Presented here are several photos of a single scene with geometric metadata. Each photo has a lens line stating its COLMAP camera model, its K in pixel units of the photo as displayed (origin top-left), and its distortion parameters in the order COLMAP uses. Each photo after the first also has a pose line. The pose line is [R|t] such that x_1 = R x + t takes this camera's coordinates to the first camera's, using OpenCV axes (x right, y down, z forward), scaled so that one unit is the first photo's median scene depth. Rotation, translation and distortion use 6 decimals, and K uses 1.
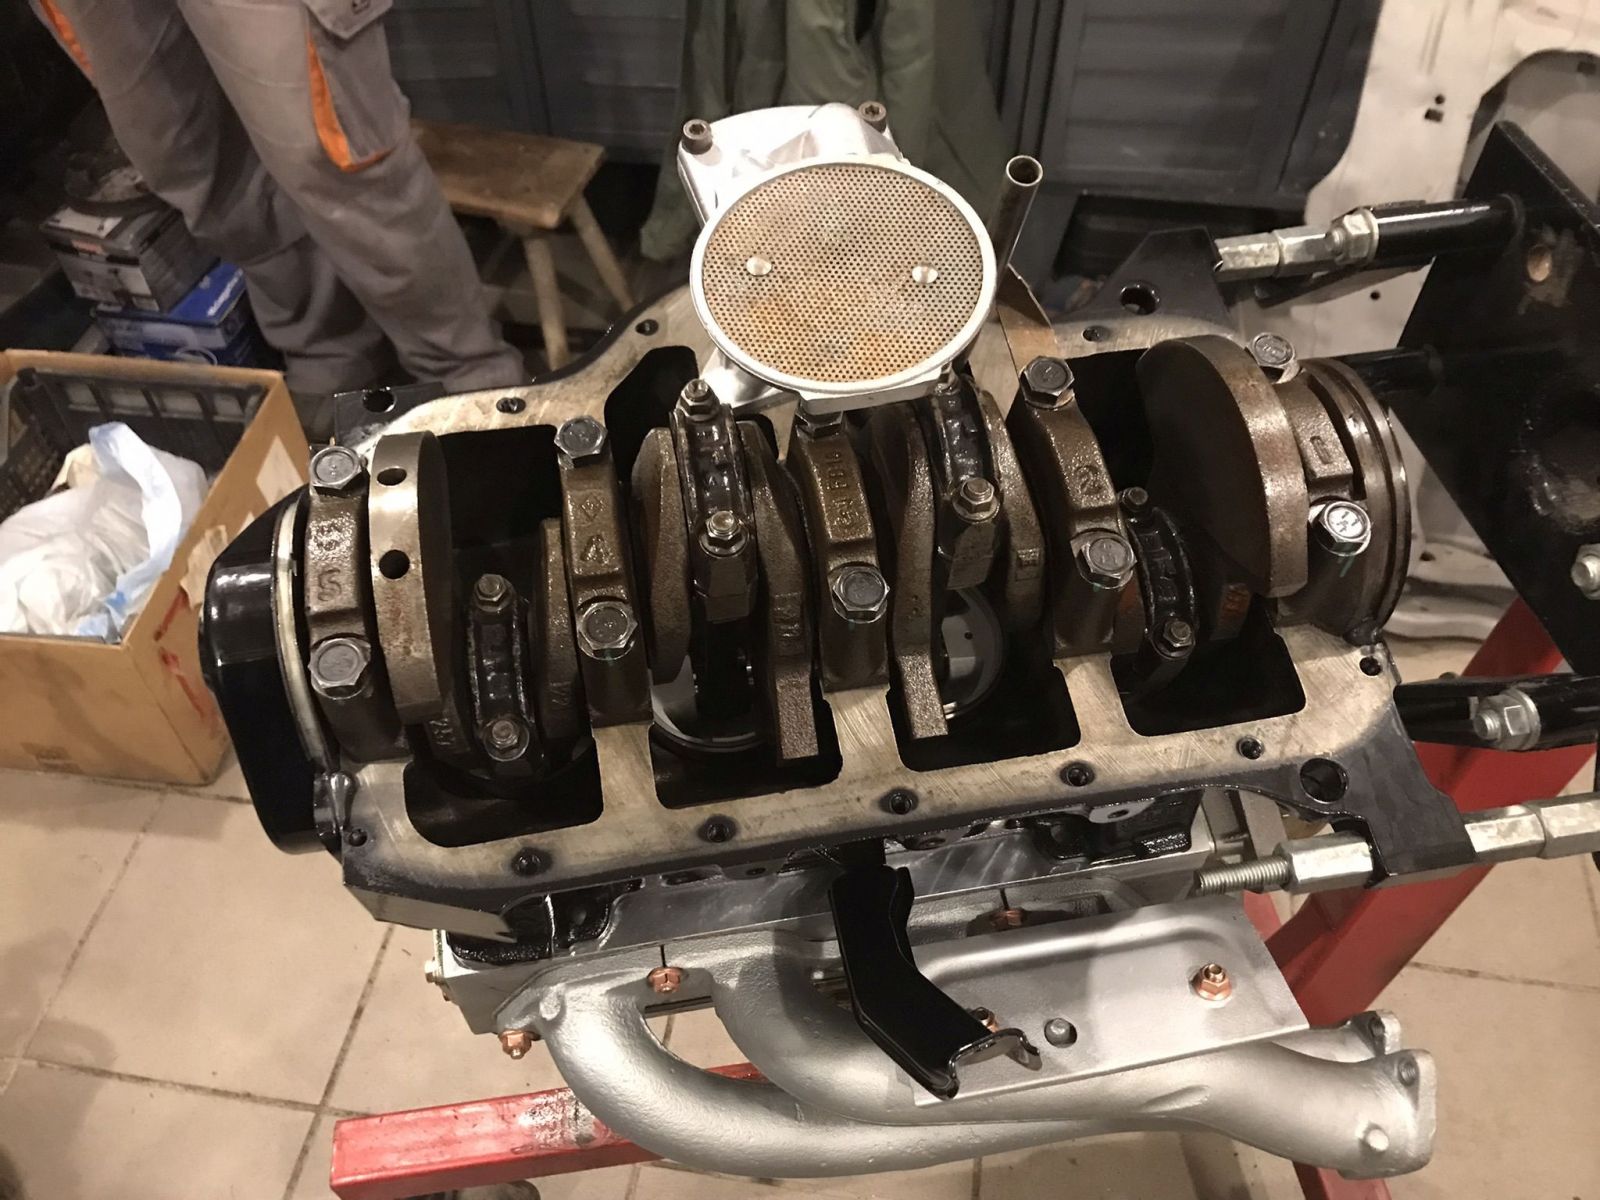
lens RADIAL K [[1297.9, 0, 800.0], [0, 1297.9, 600.0], [0, 0, 1]] dist [-0.009412, 0.061250]
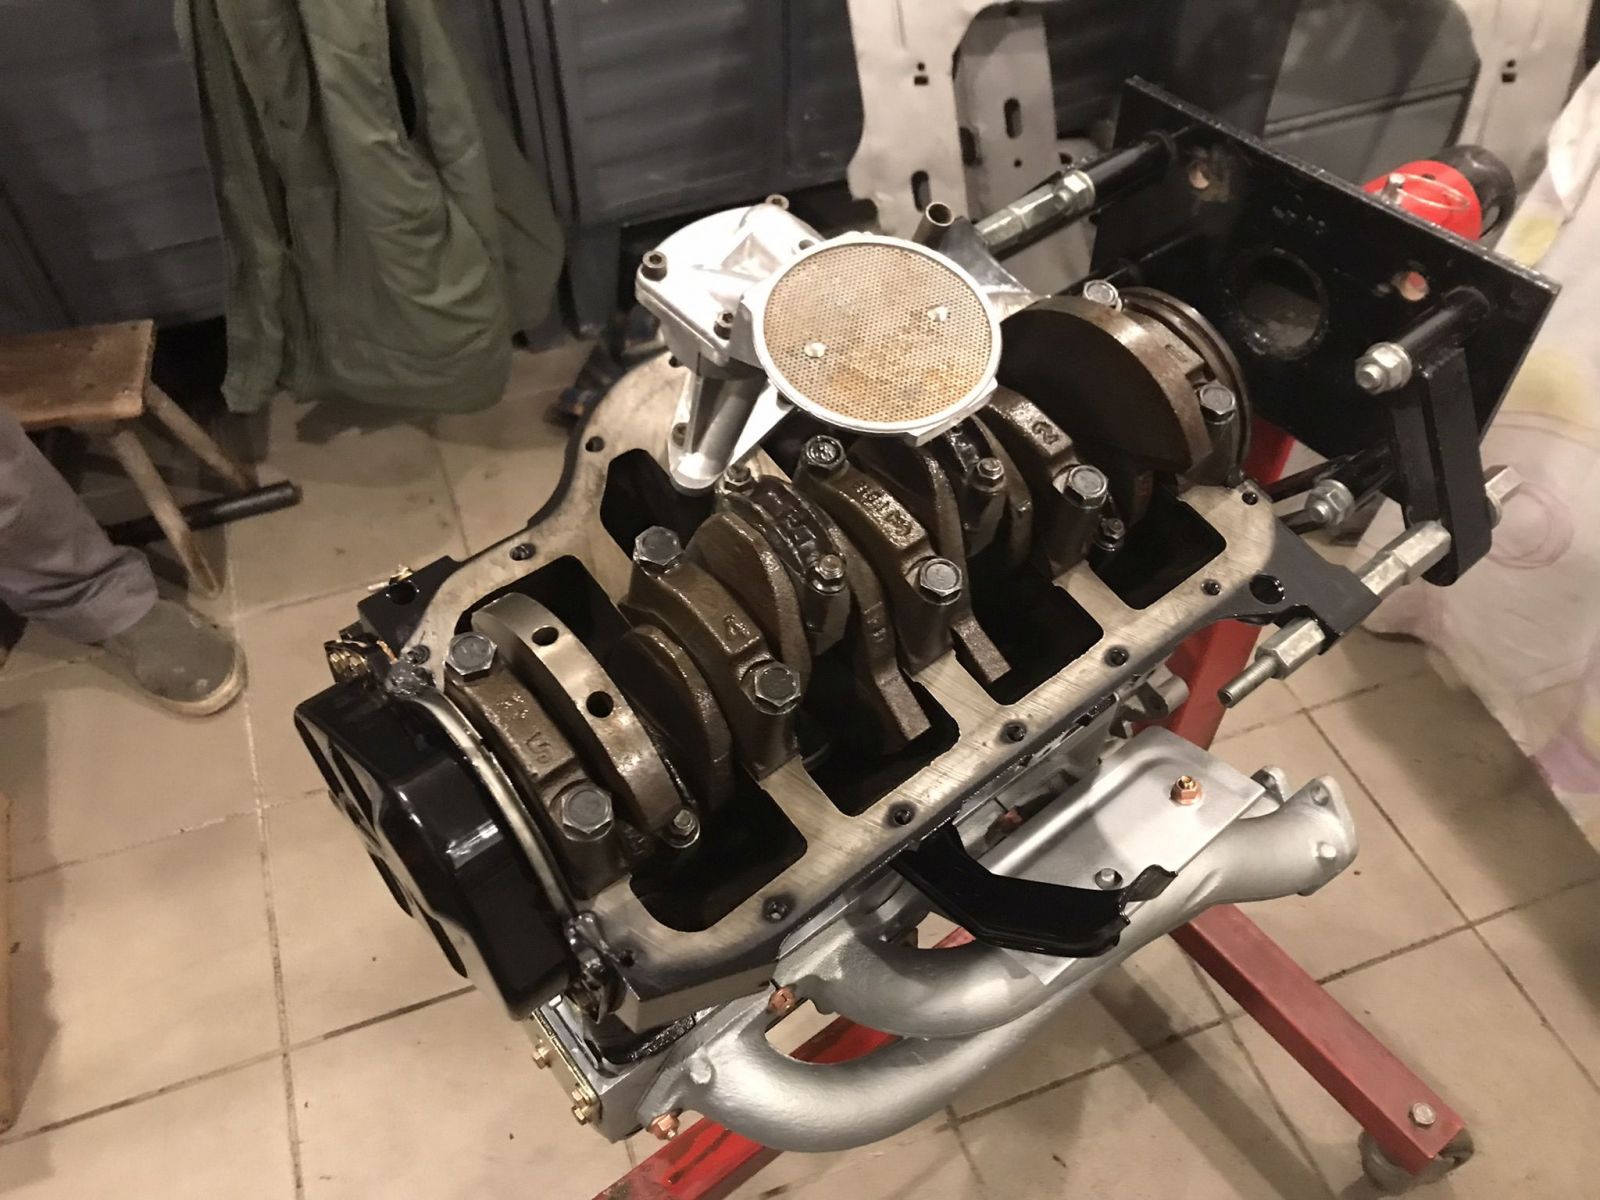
lens RADIAL K [[1284.6, 0, 800.0], [0, 1284.6, 600.0], [0, 0, 1]] dist [0.013050, 0.003523]
pose [[0.876485, -0.368636, 0.309647, -0.321850], [0.375071, 0.926096, 0.040845, -0.062463], [-0.301819, 0.080340, 0.949974, -0.066825]]
